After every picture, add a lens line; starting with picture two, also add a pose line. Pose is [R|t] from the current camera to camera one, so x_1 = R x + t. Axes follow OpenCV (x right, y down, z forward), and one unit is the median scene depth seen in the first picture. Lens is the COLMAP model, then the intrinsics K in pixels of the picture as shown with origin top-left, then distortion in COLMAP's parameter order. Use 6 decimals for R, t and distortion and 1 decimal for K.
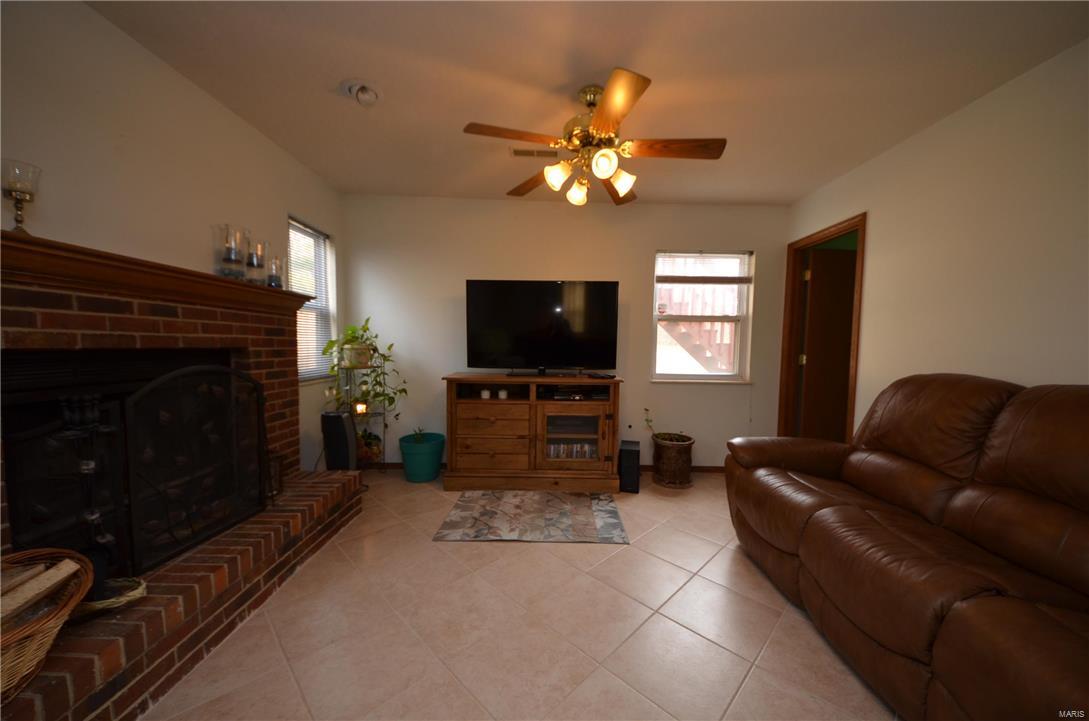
lens RADIAL K [[392.0, 0, 552.7], [0, 392.0, 368.2], [0, 0, 1]] dist [0.033510, -0.017602]
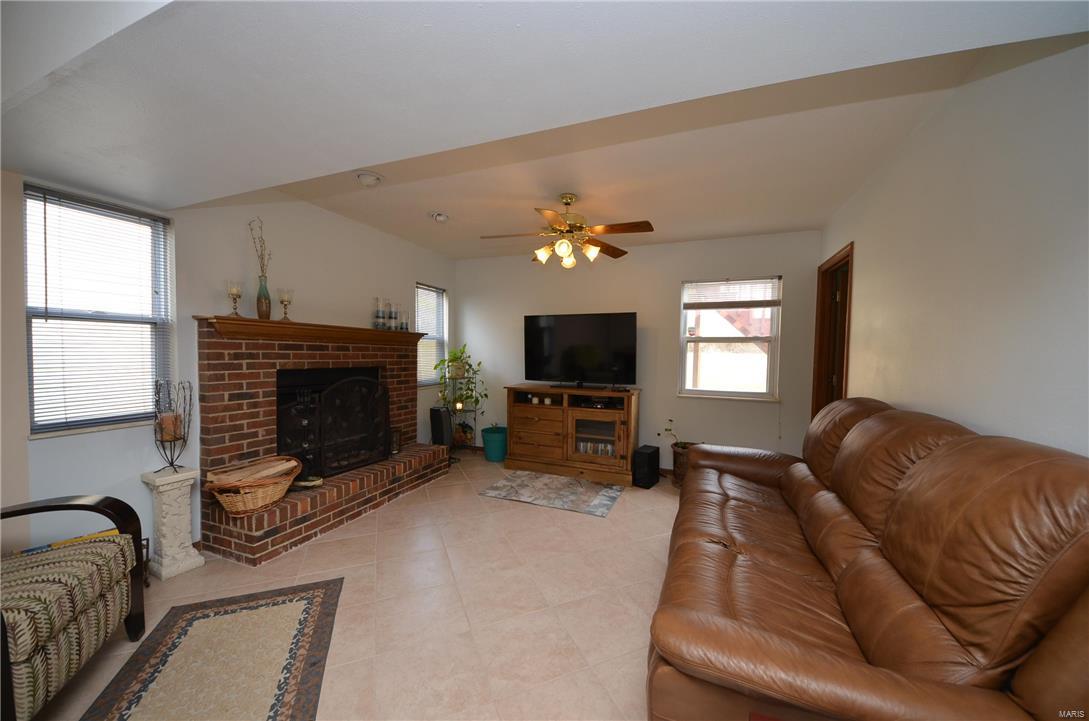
lens RADIAL K [[392.0, 0, 552.7], [0, 392.0, 368.2], [0, 0, 1]] dist [0.033510, -0.017602]
pose [[0.925569, 0.013475, -0.378338, 0.406295], [-0.022933, 0.999527, -0.020504, -0.017881], [0.377883, 0.027654, 0.925440, -0.230729]]
